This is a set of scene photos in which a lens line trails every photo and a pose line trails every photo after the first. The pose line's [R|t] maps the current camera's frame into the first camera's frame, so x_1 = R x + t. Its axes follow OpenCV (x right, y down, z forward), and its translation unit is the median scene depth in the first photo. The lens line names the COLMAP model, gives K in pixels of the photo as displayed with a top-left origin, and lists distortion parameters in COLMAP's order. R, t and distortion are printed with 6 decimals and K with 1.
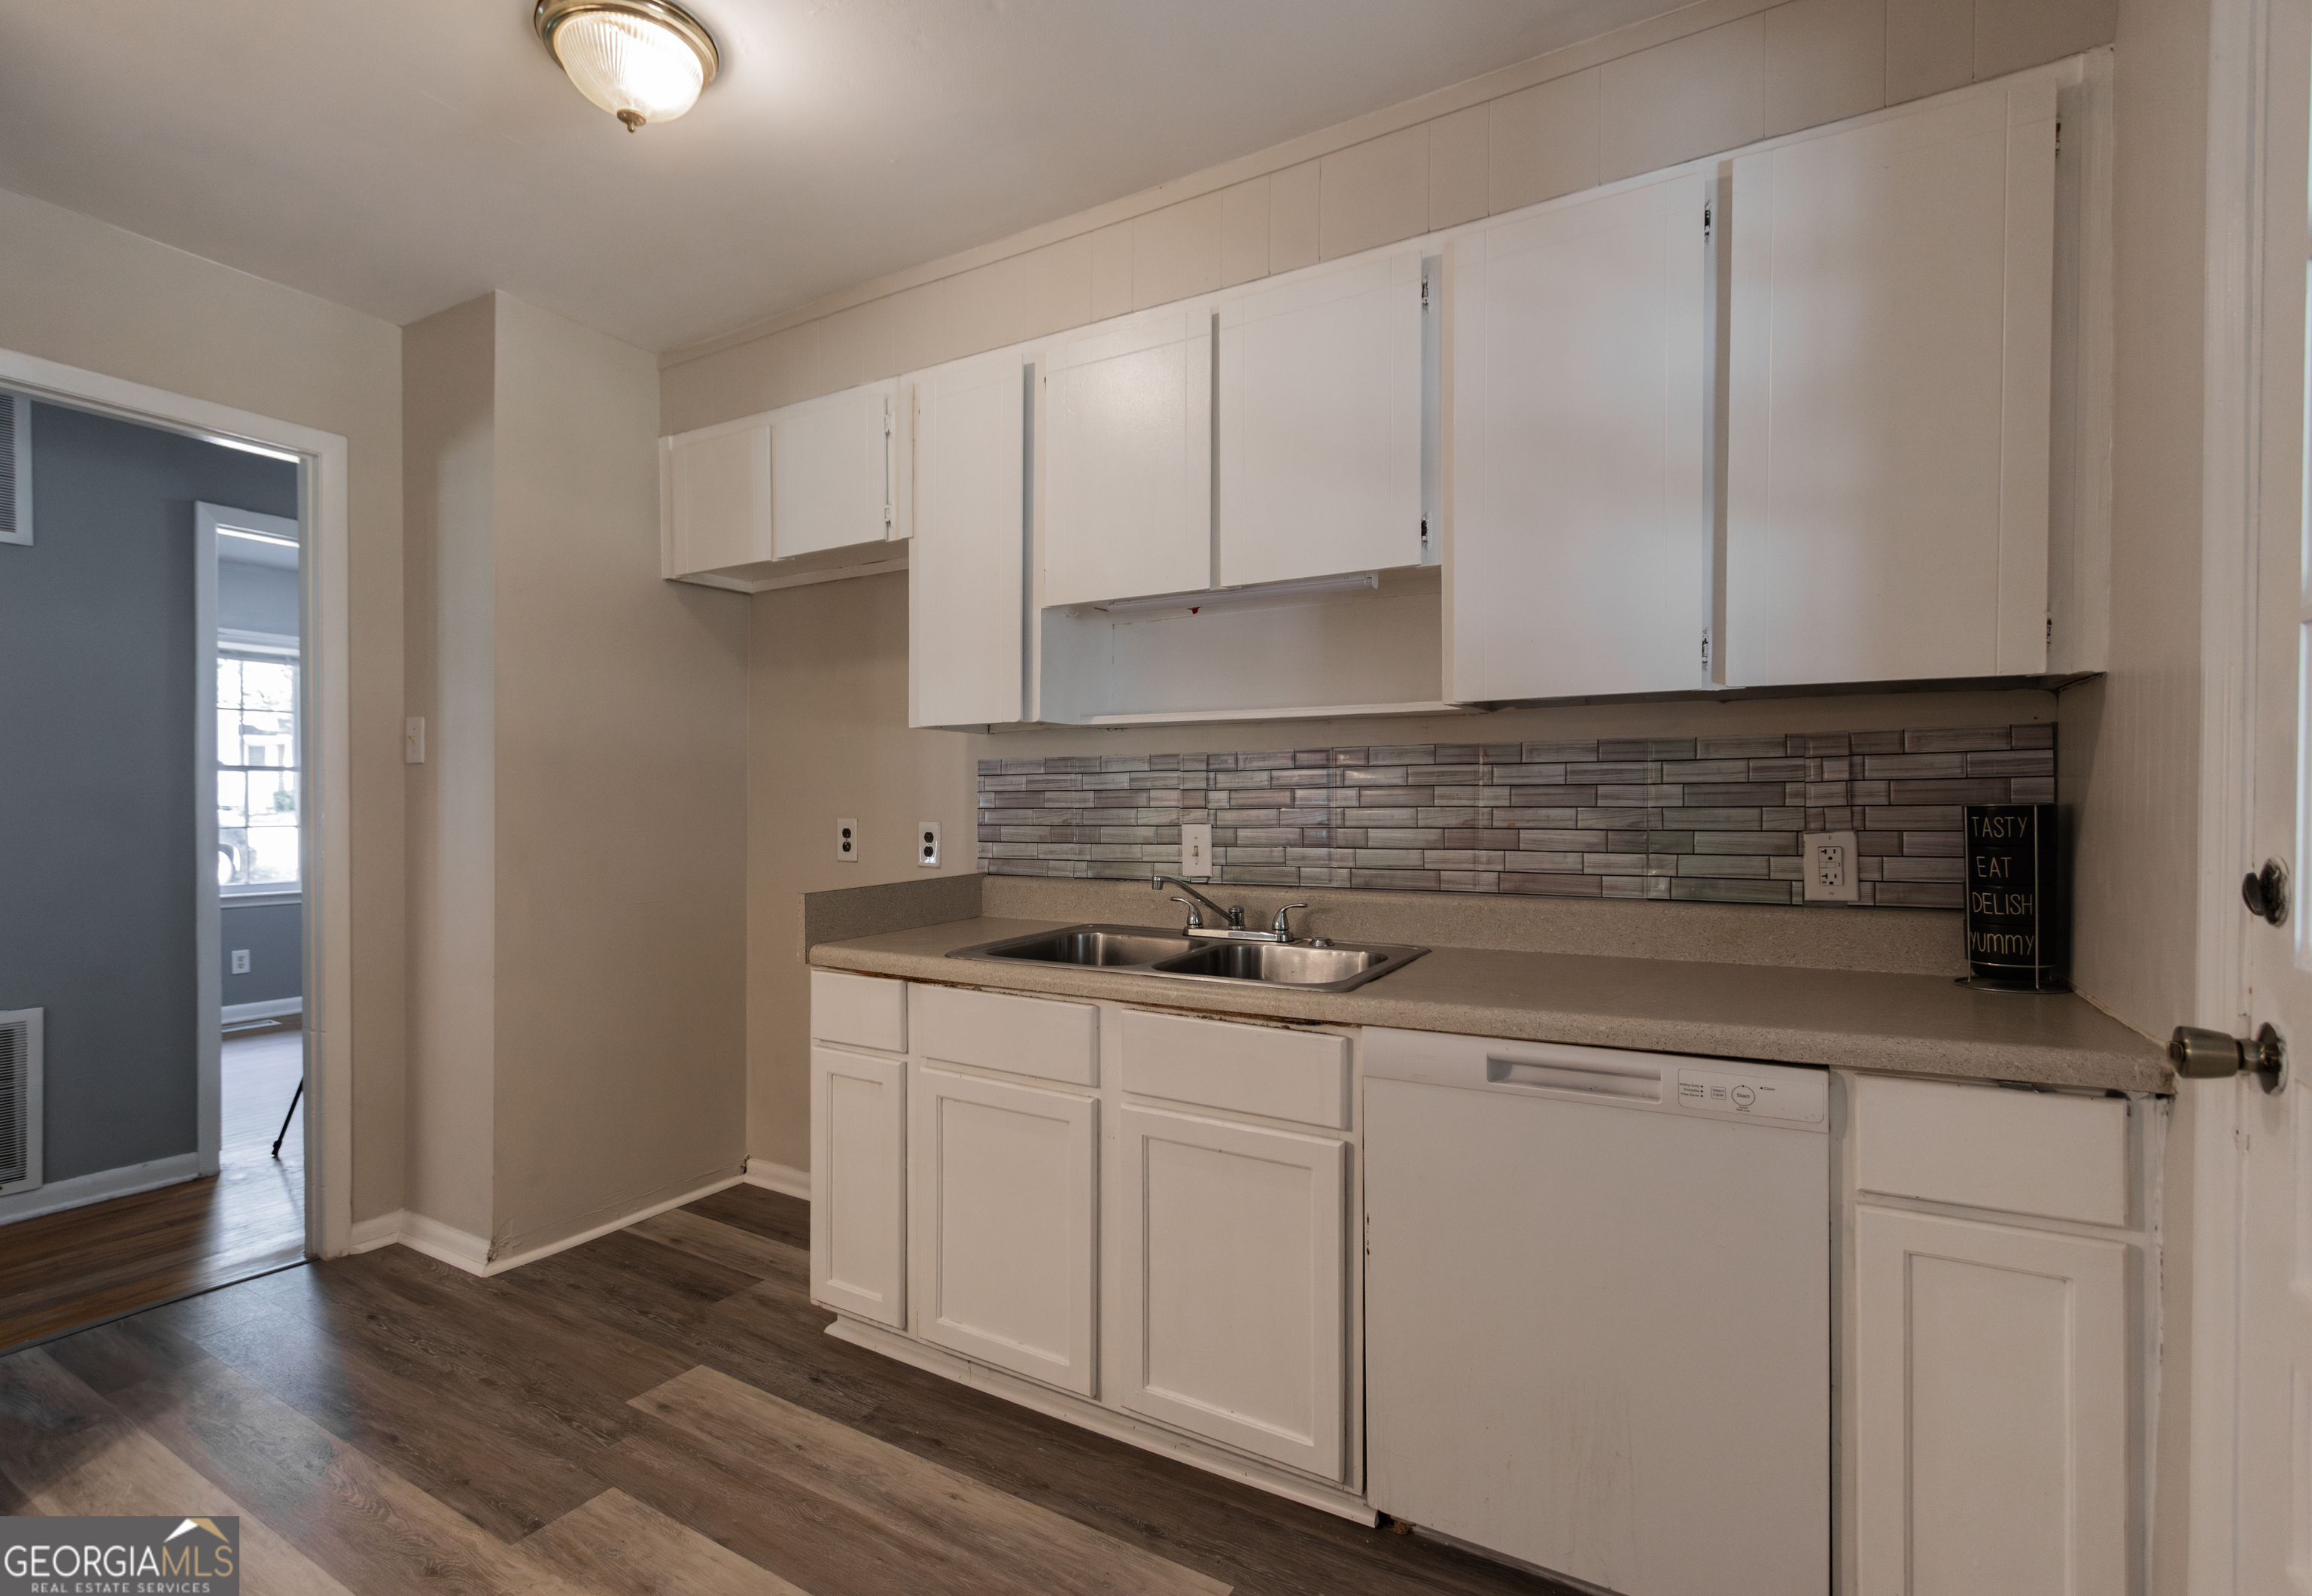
lens RADIAL K [[1081.9, 0, 1116.2], [0, 1081.9, 808.3], [0, 0, 1]] dist [0.001600, 0.000022]
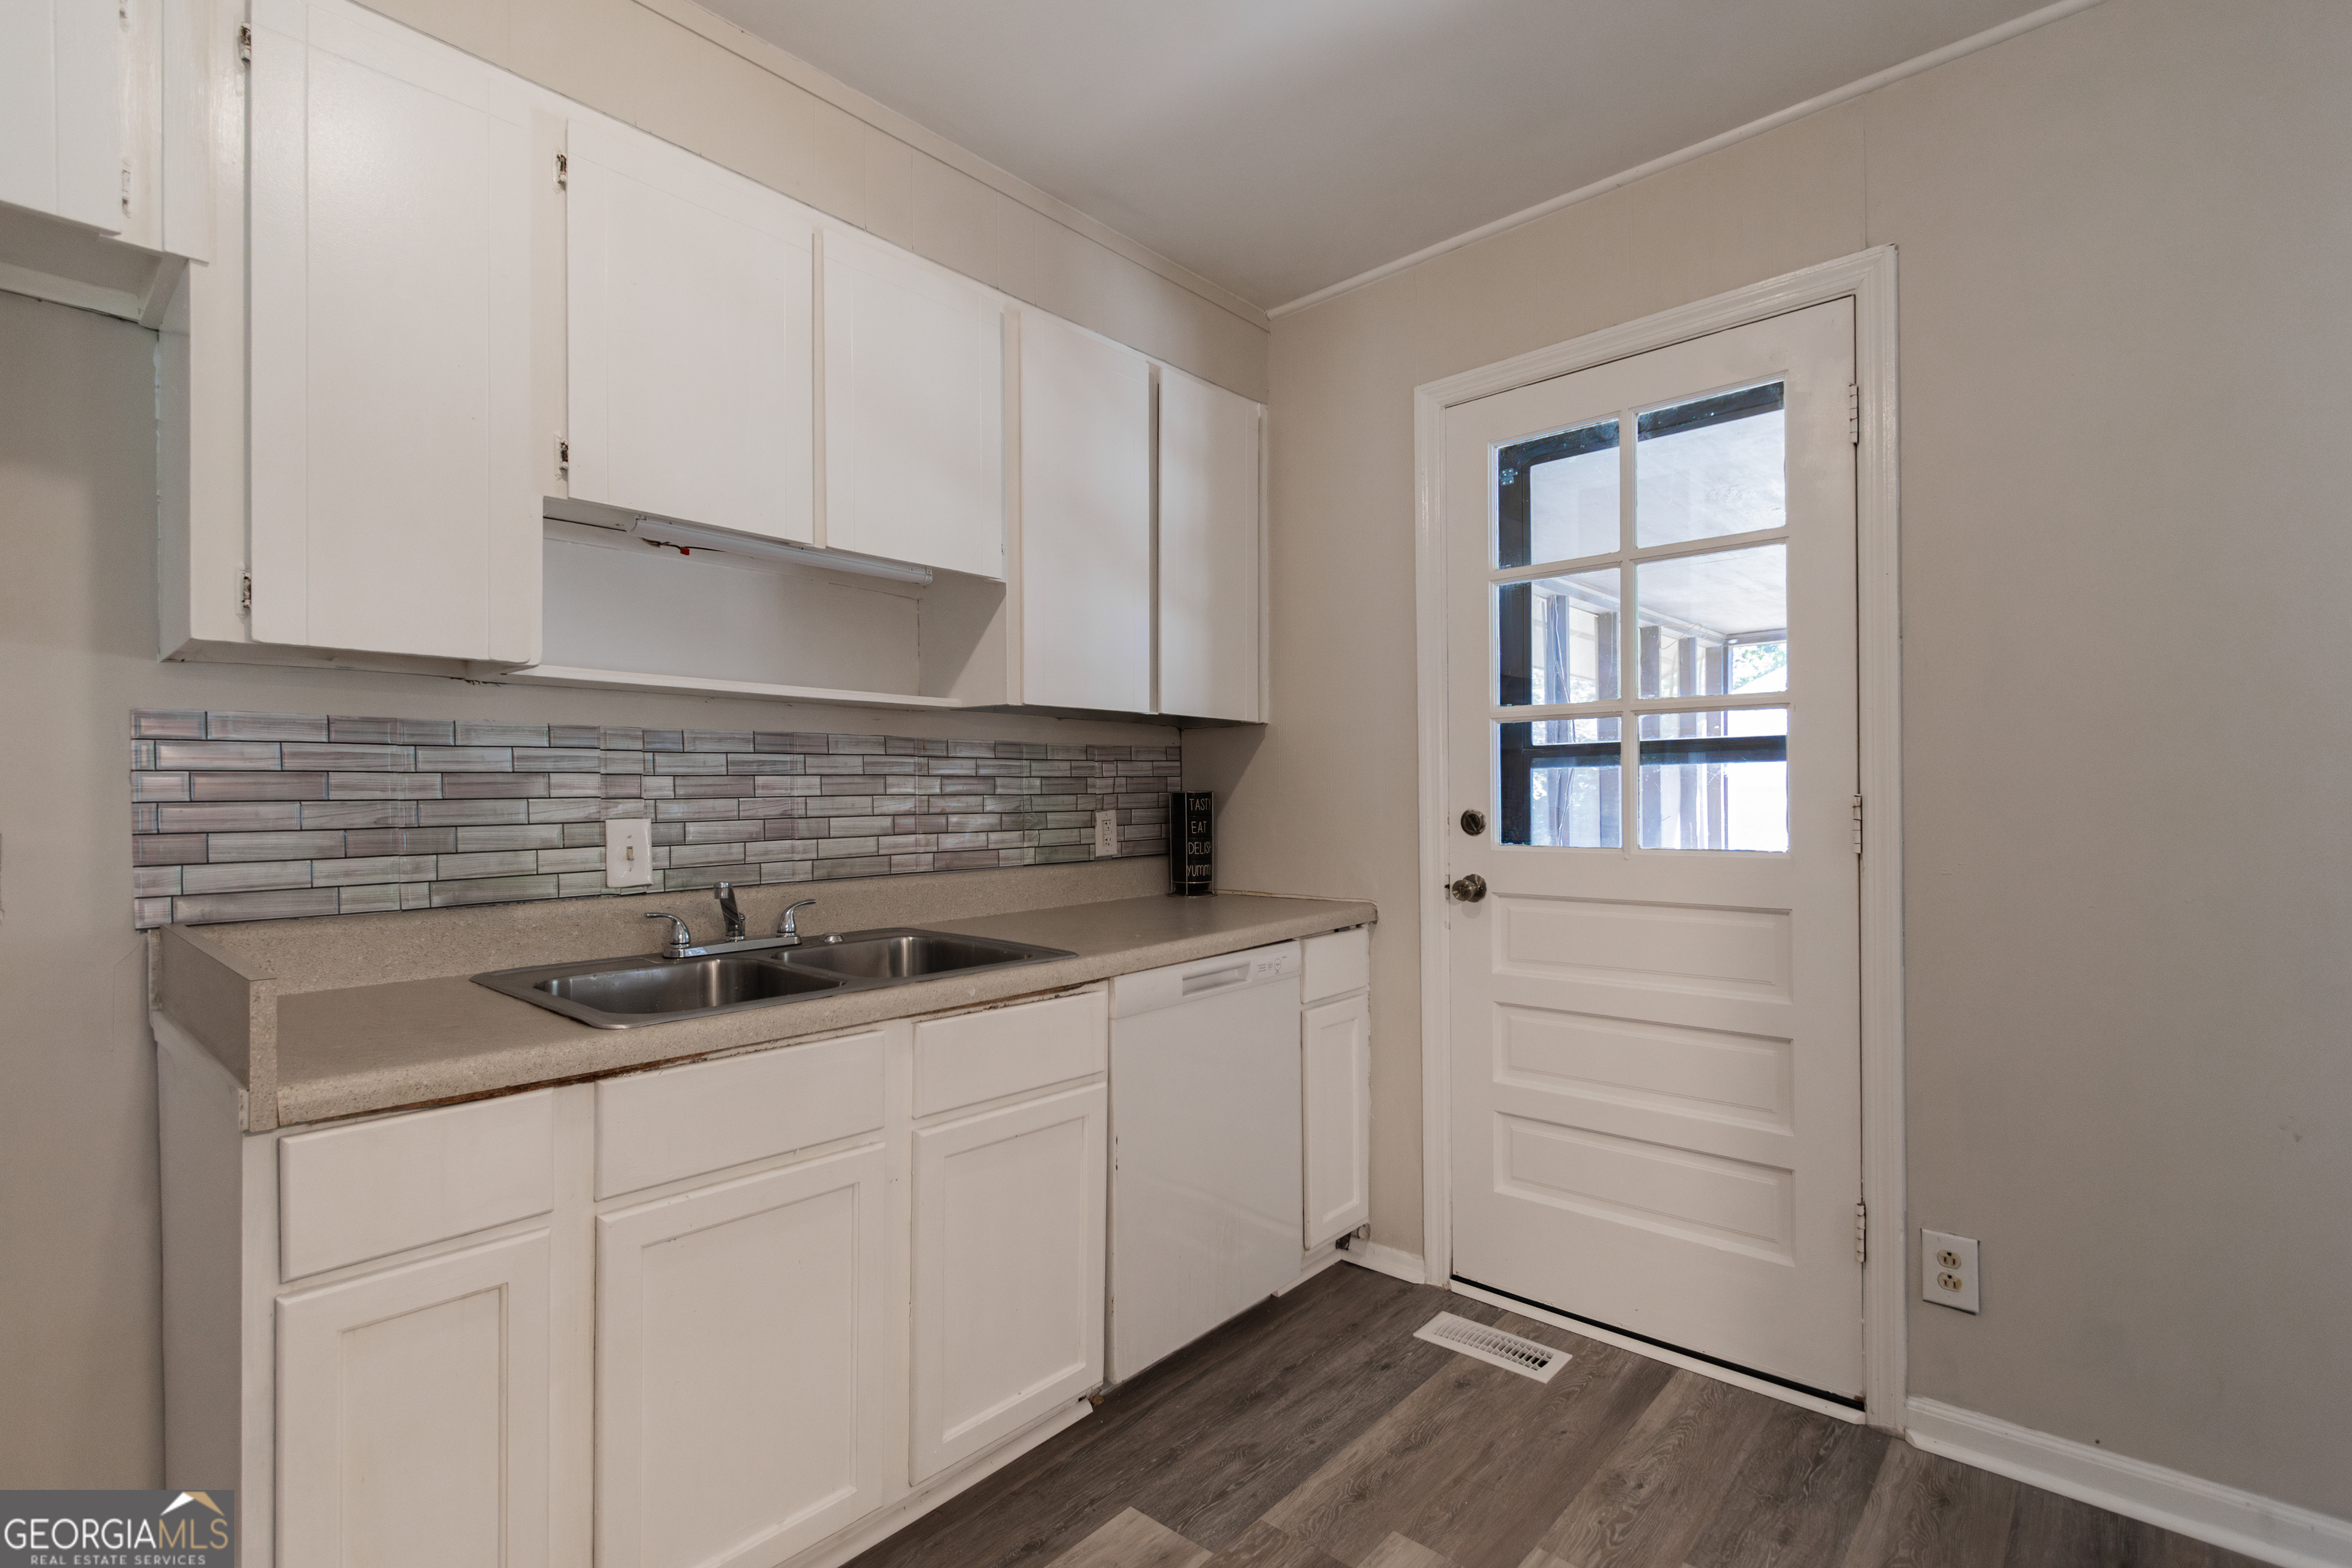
lens RADIAL K [[1082.8, 0, 1176.0], [0, 1082.8, 784.0], [0, 0, 1]] dist [0.033375, -0.000089]
pose [[0.185919, 0.008603, 0.982527, -0.632163], [0.007282, 0.999922, -0.010133, 0.000318], [-0.982538, 0.009038, 0.185842, 0.476830]]
